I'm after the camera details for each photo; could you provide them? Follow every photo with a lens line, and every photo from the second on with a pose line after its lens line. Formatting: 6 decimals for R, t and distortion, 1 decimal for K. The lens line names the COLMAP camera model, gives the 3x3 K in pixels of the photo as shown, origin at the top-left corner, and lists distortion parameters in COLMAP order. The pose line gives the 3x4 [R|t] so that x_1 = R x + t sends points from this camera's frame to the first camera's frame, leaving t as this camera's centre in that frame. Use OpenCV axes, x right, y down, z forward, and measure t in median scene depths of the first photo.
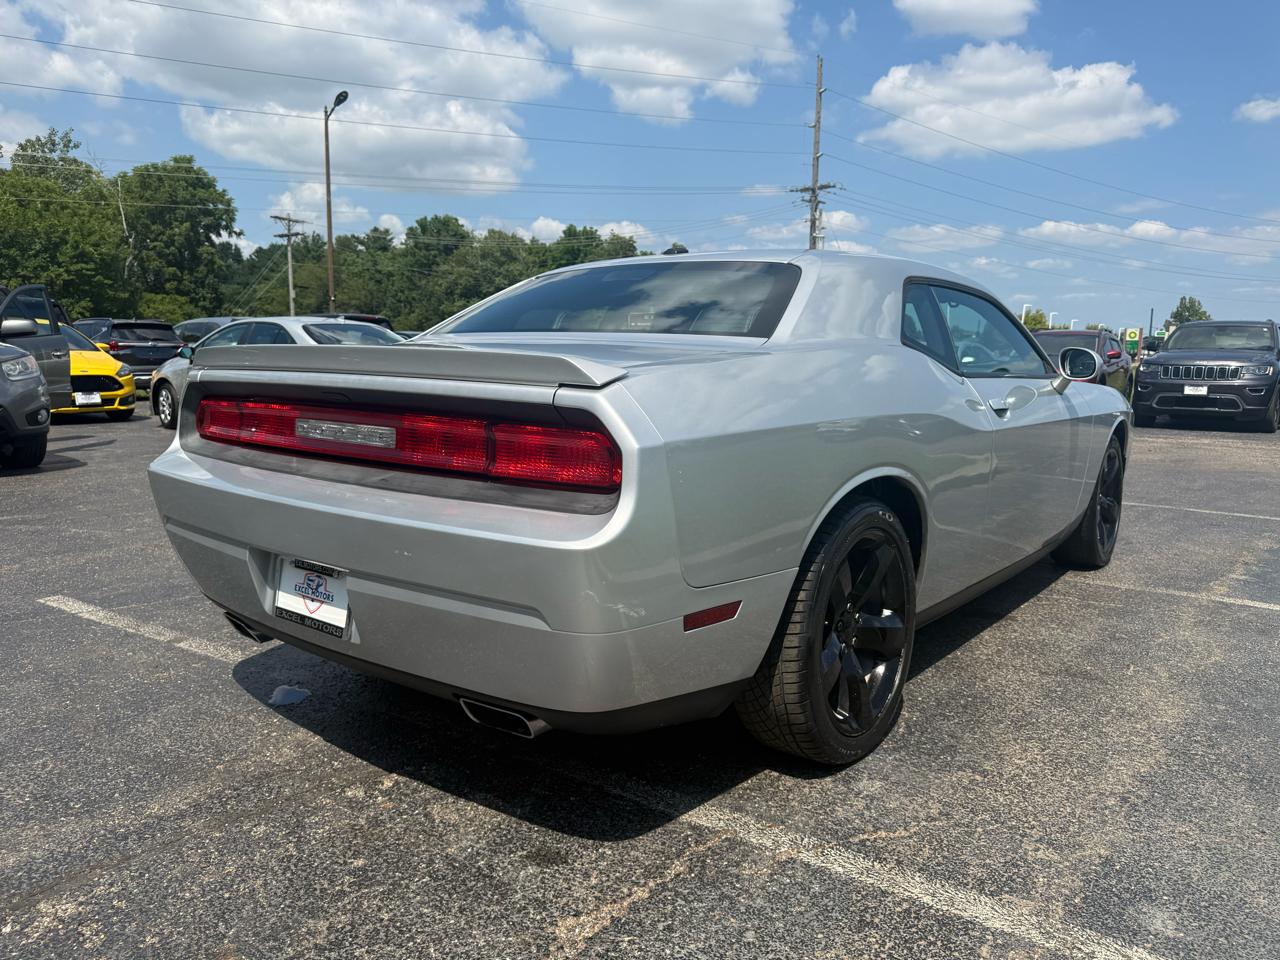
lens RADIAL K [[924.6, 0, 653.5], [0, 924.6, 478.7], [0, 0, 1]] dist [0.007183, -0.012157]
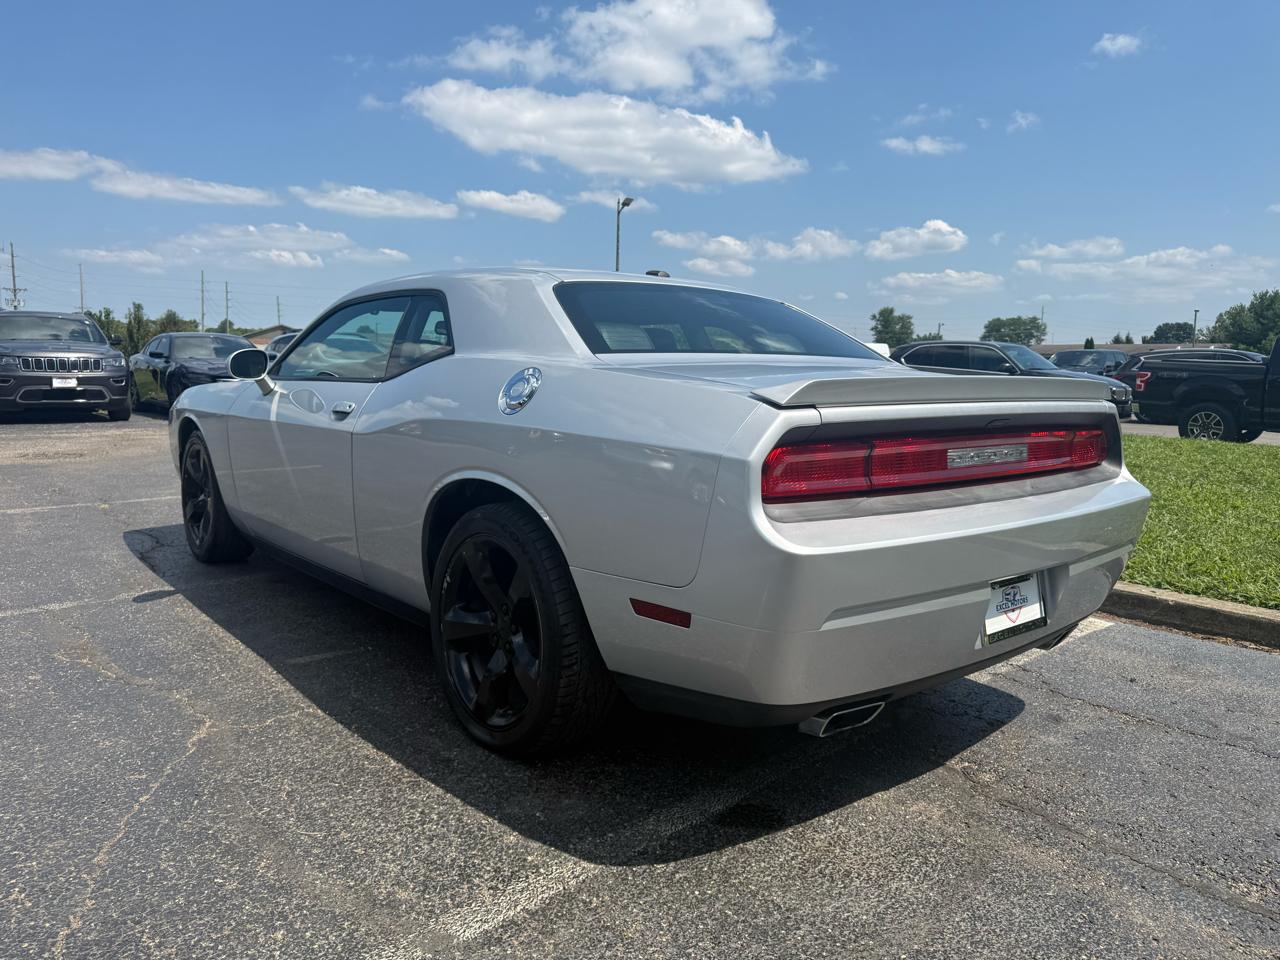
lens RADIAL K [[924.6, 0, 647.0], [0, 924.6, 482.4], [0, 0, 1]] dist [0.007183, -0.012157]
pose [[0.178238, -0.130917, 0.975239, -1.316541], [0.108892, 0.987646, 0.112681, -0.166015], [-0.977944, 0.086112, 0.190292, 1.063041]]
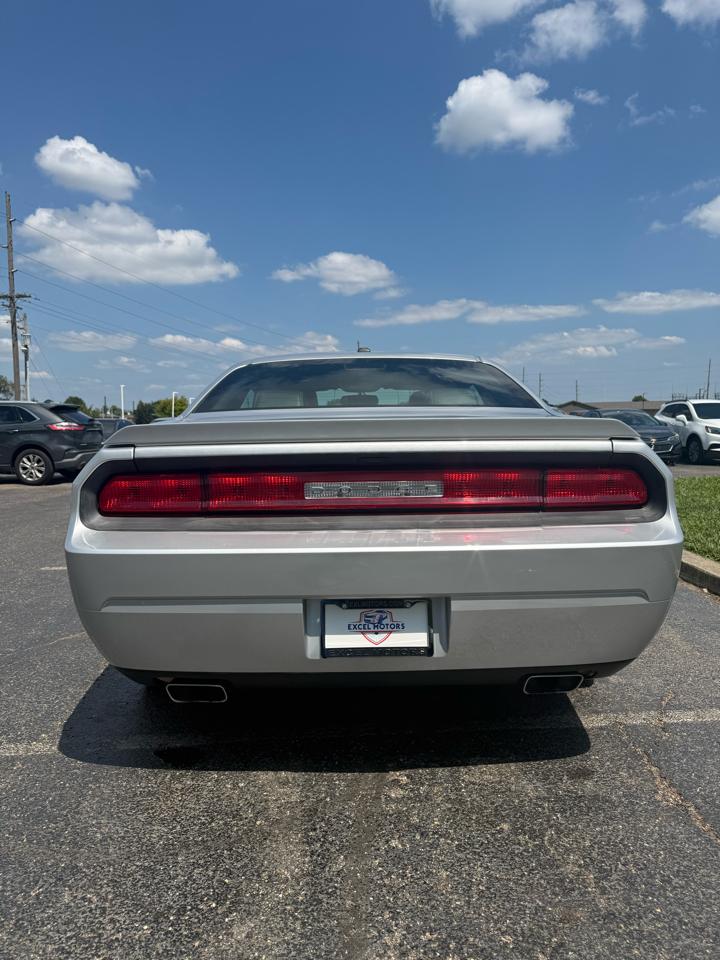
lens RADIAL K [[693.4, 0, 357.3], [0, 693.4, 470.5], [0, 0, 1]] dist [0.007183, -0.012157]
pose [[0.775391, -0.063722, 0.628258, -0.818300], [0.109239, 0.993432, -0.034062, -0.040783], [-0.621961, 0.095041, 0.777259, 0.279485]]
